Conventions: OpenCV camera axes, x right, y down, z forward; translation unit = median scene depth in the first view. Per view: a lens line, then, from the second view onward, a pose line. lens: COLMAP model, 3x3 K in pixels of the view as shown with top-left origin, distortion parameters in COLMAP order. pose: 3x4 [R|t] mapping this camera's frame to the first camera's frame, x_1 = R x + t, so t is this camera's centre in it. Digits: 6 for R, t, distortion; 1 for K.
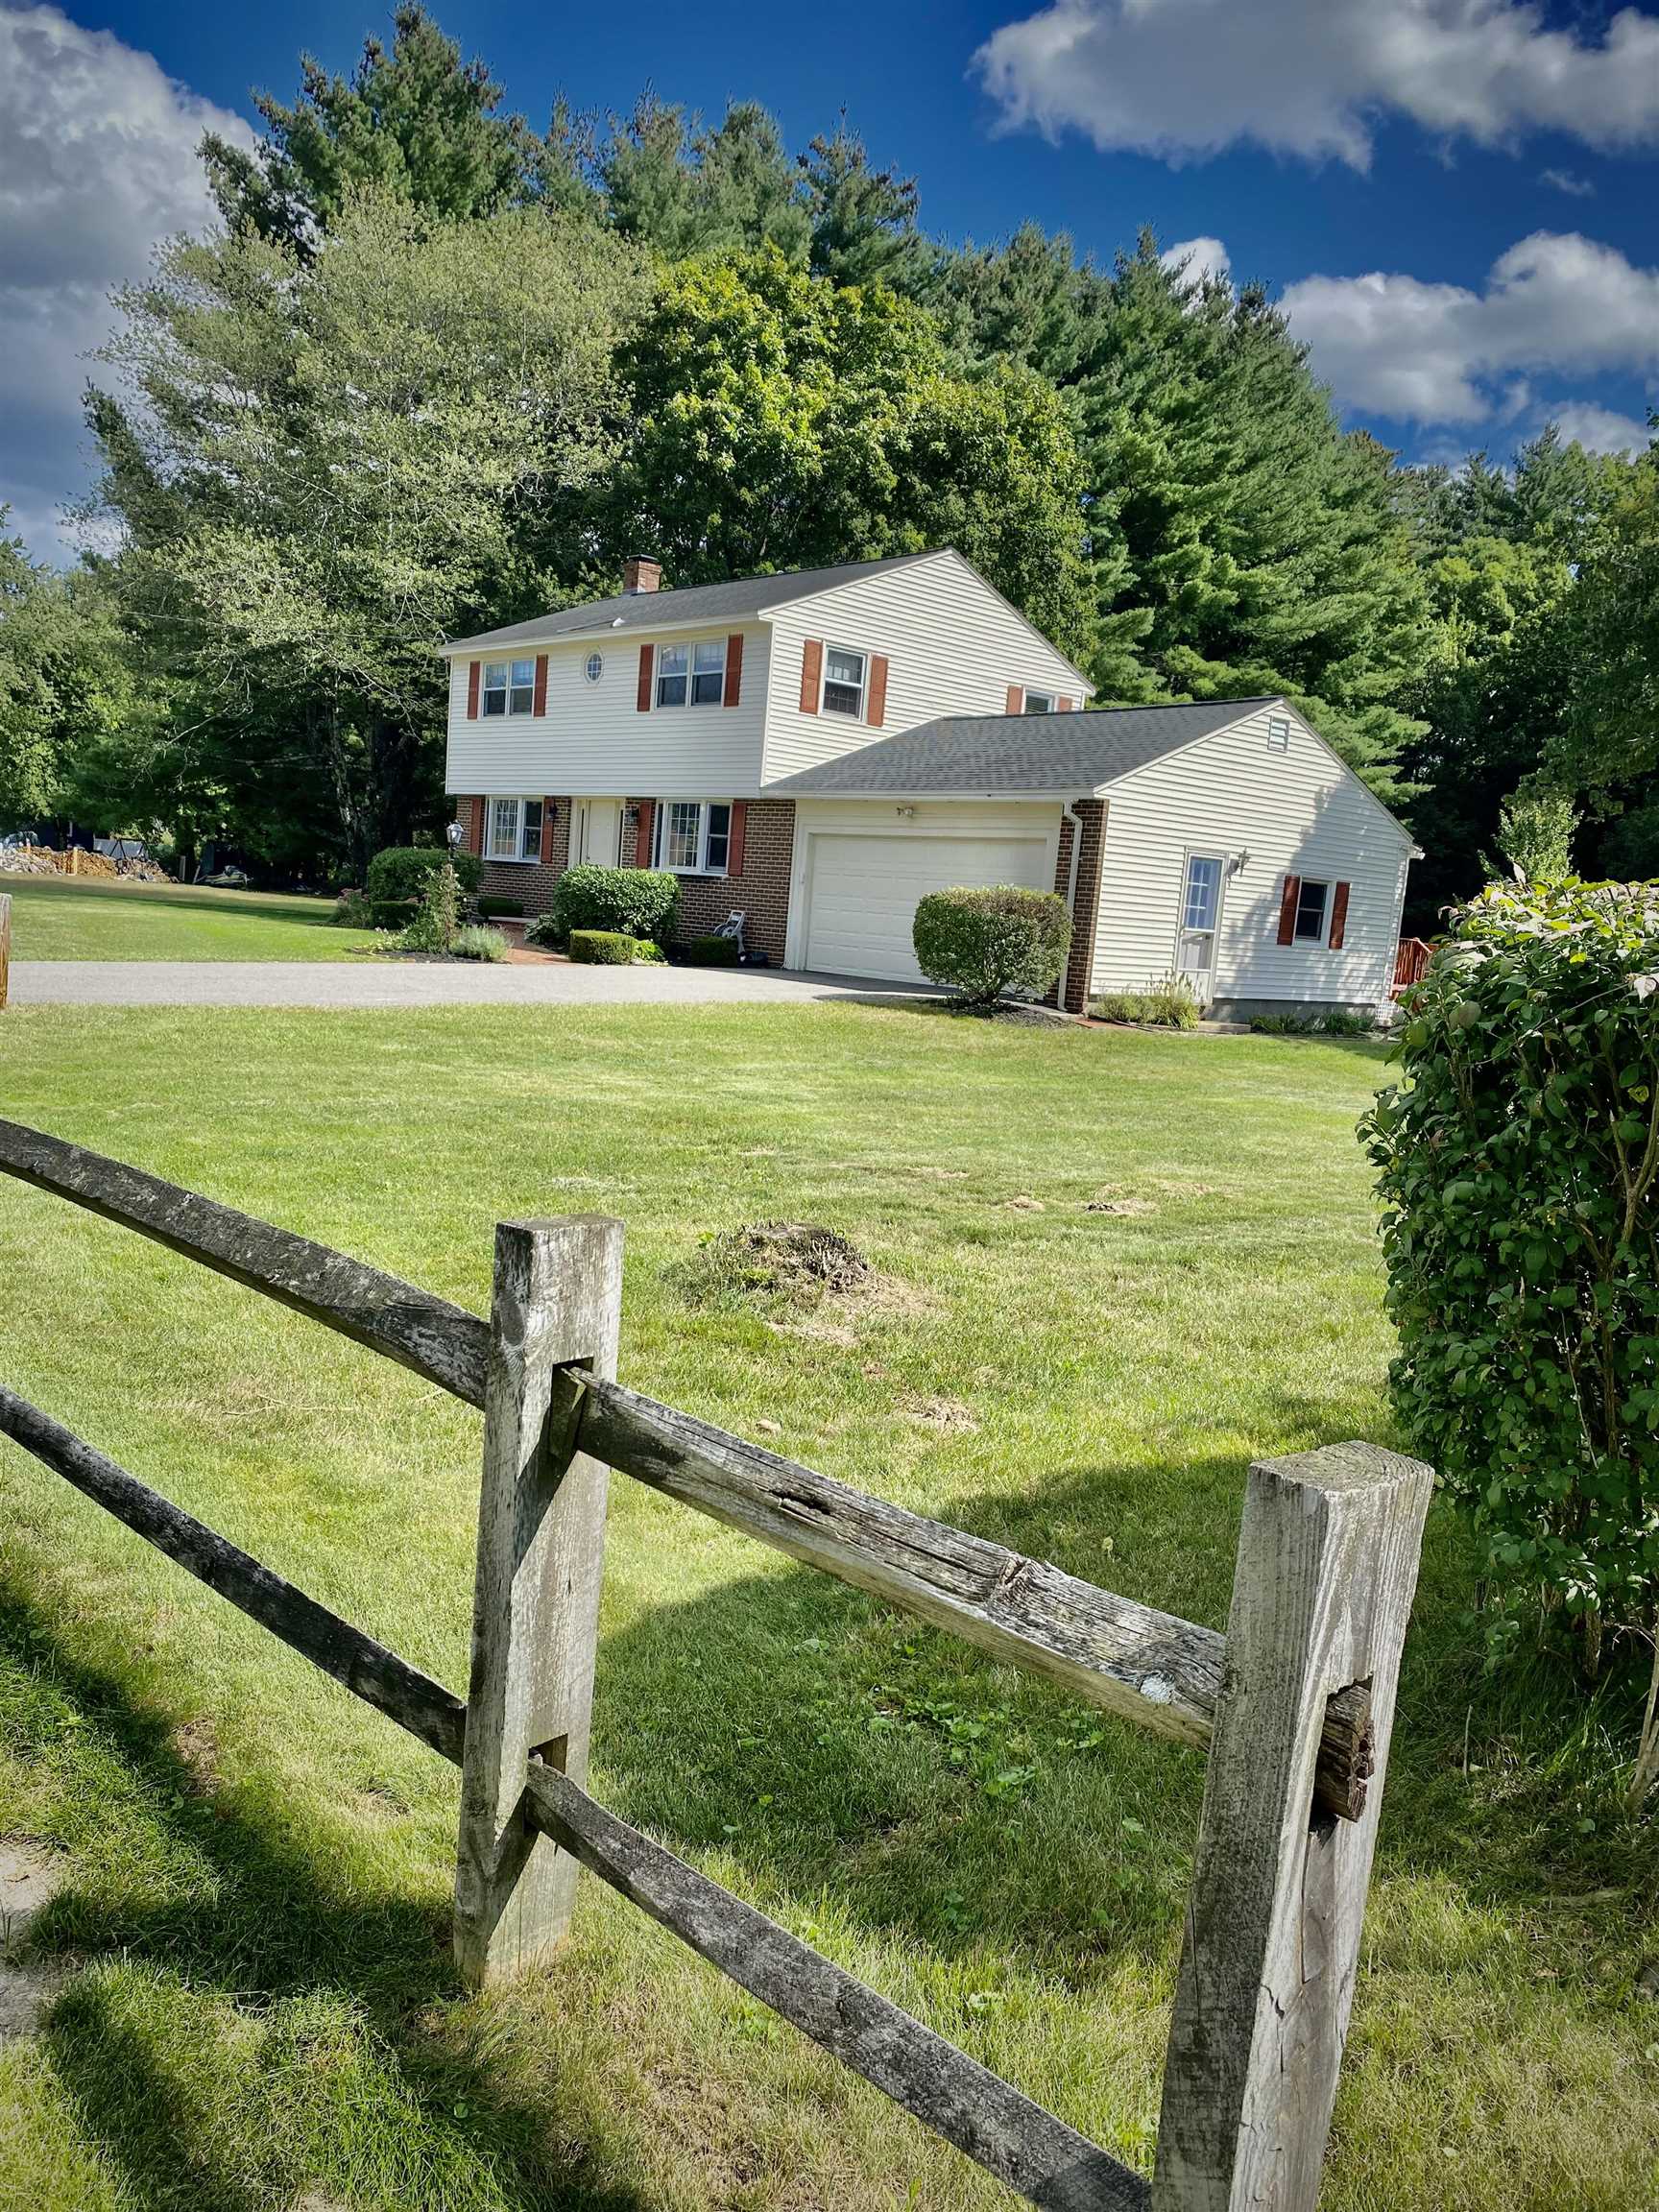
lens RADIAL K [[1688.7, 0, 832.1], [0, 1688.7, 1105.3], [0, 0, 1]] dist [0.030241, -0.003427]
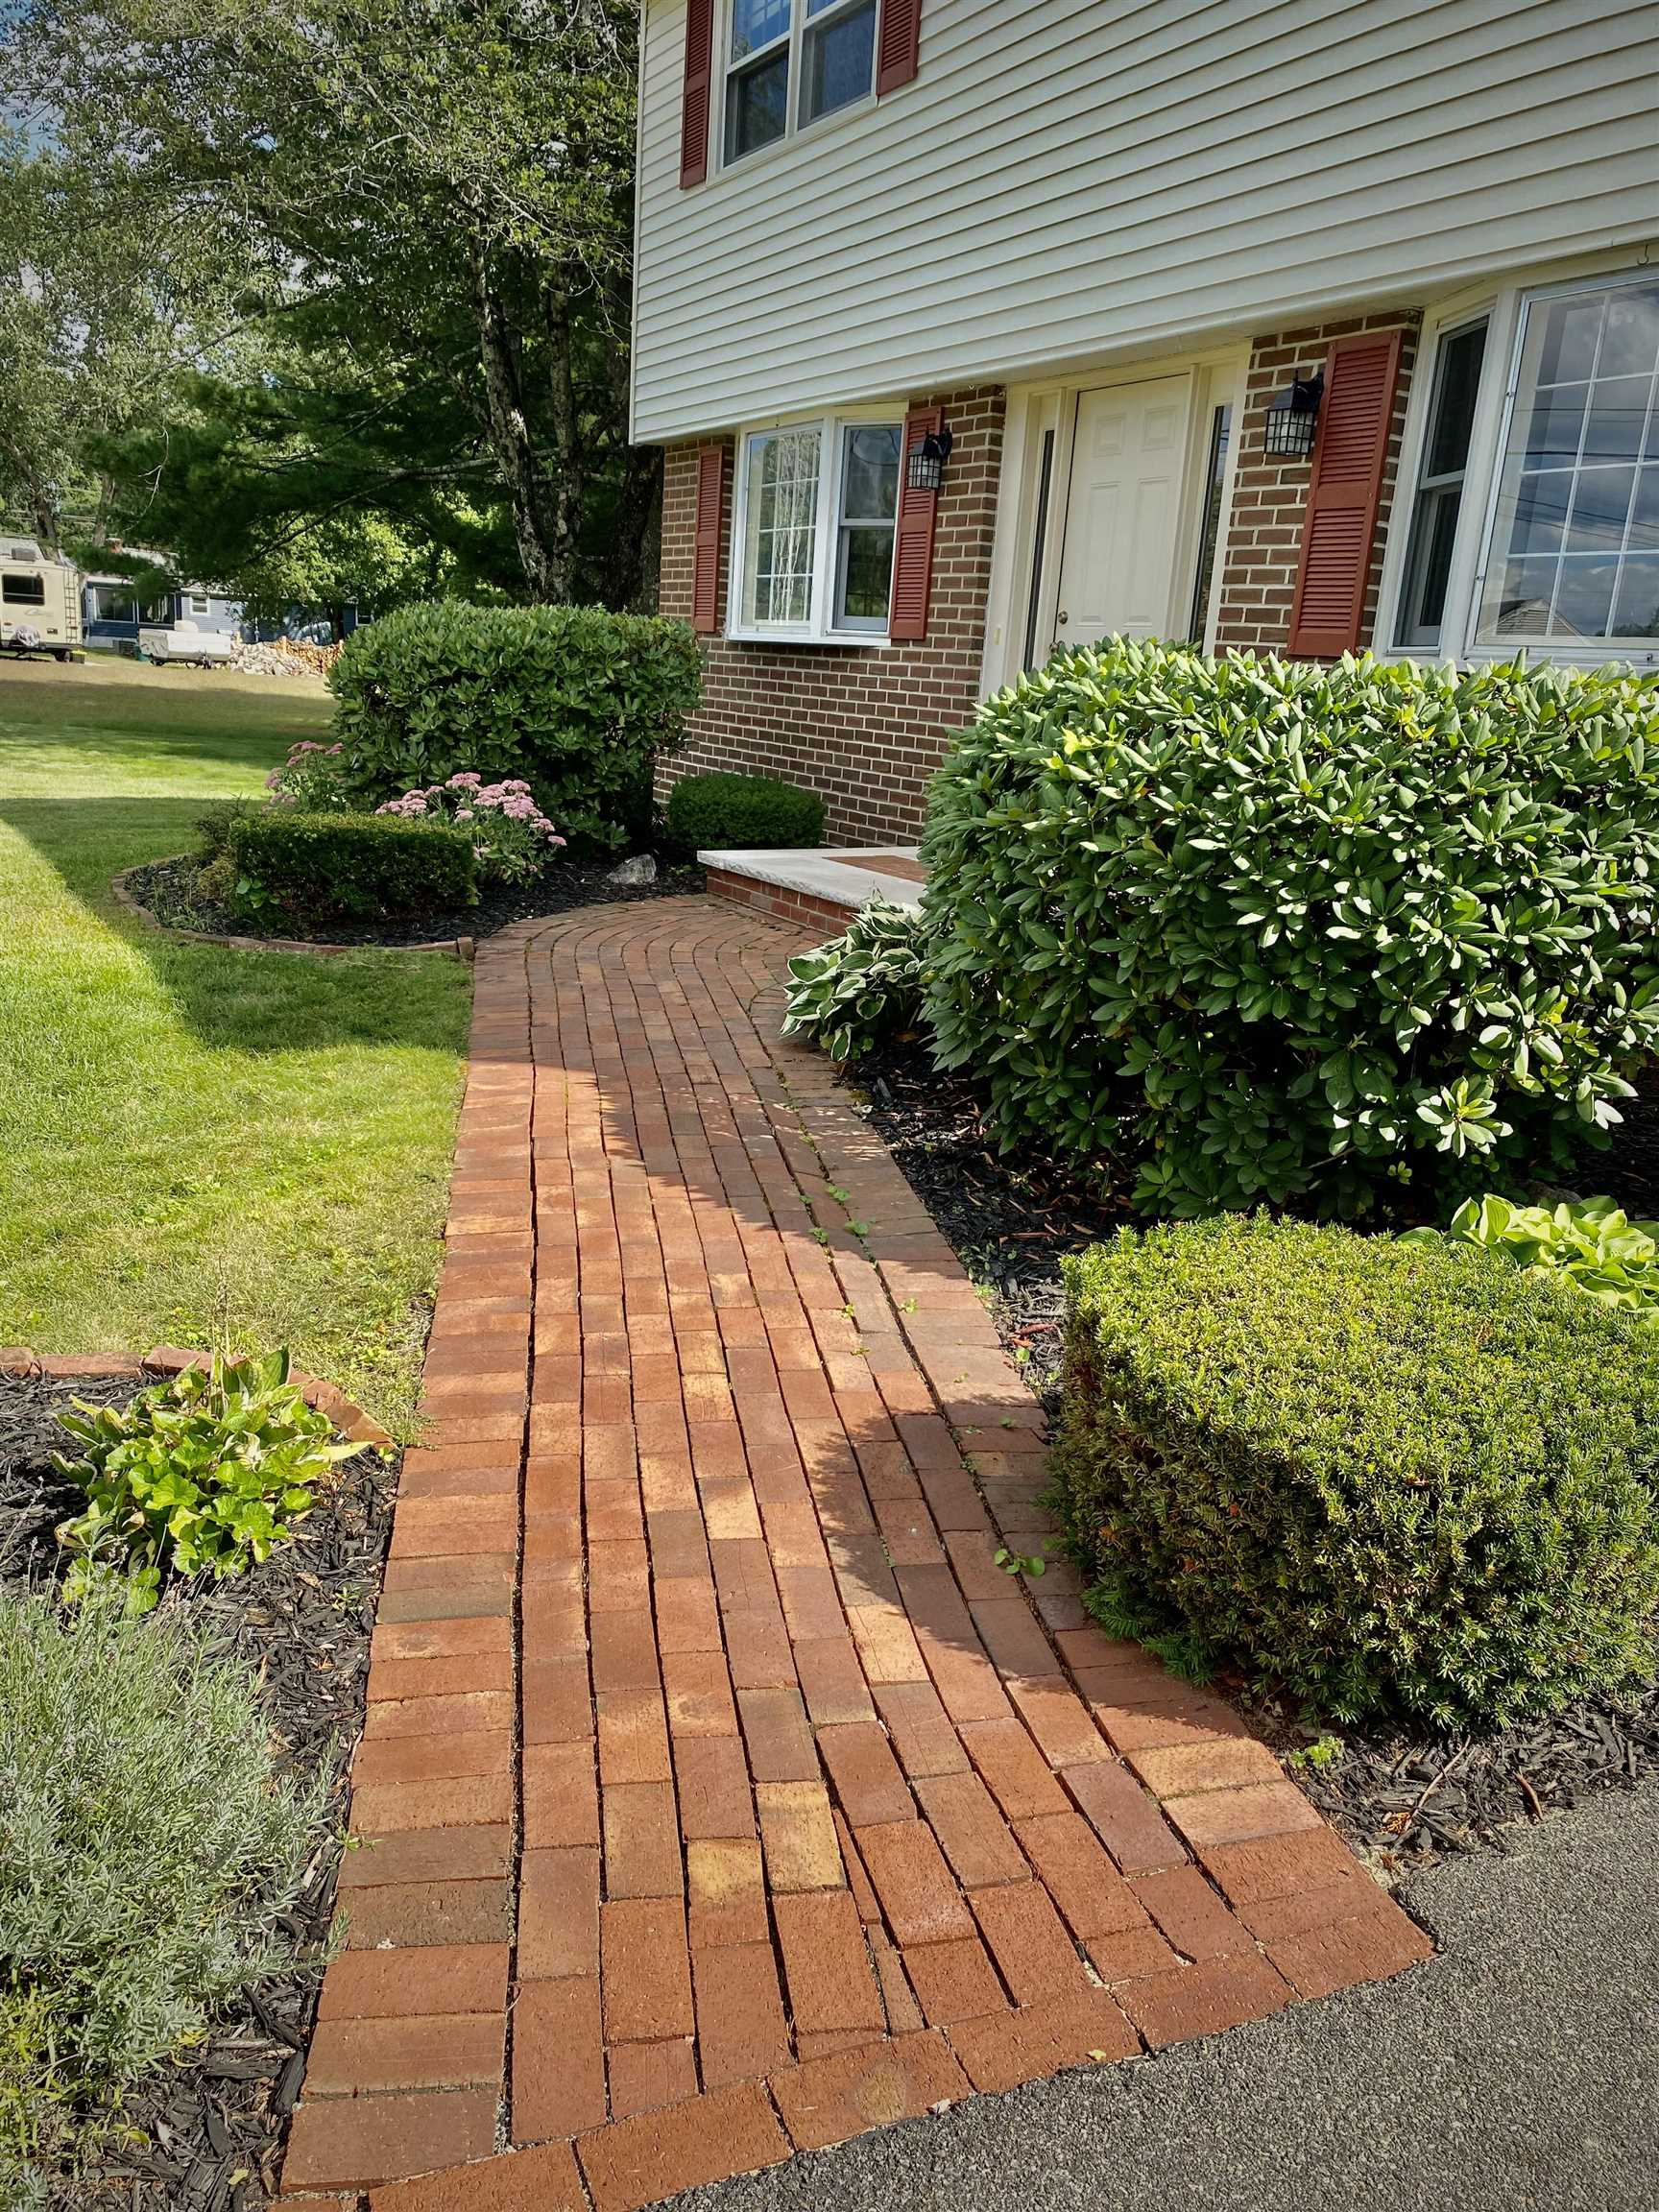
lens RADIAL K [[1688.7, 0, 830.8], [0, 1688.7, 1111.0], [0, 0, 1]] dist [0.030241, -0.003427]
pose [[0.974790, 0.038906, -0.219708, -0.117188], [-0.011426, 0.992093, 0.124983, -0.101300], [0.222833, -0.119322, 0.967527, 0.717312]]
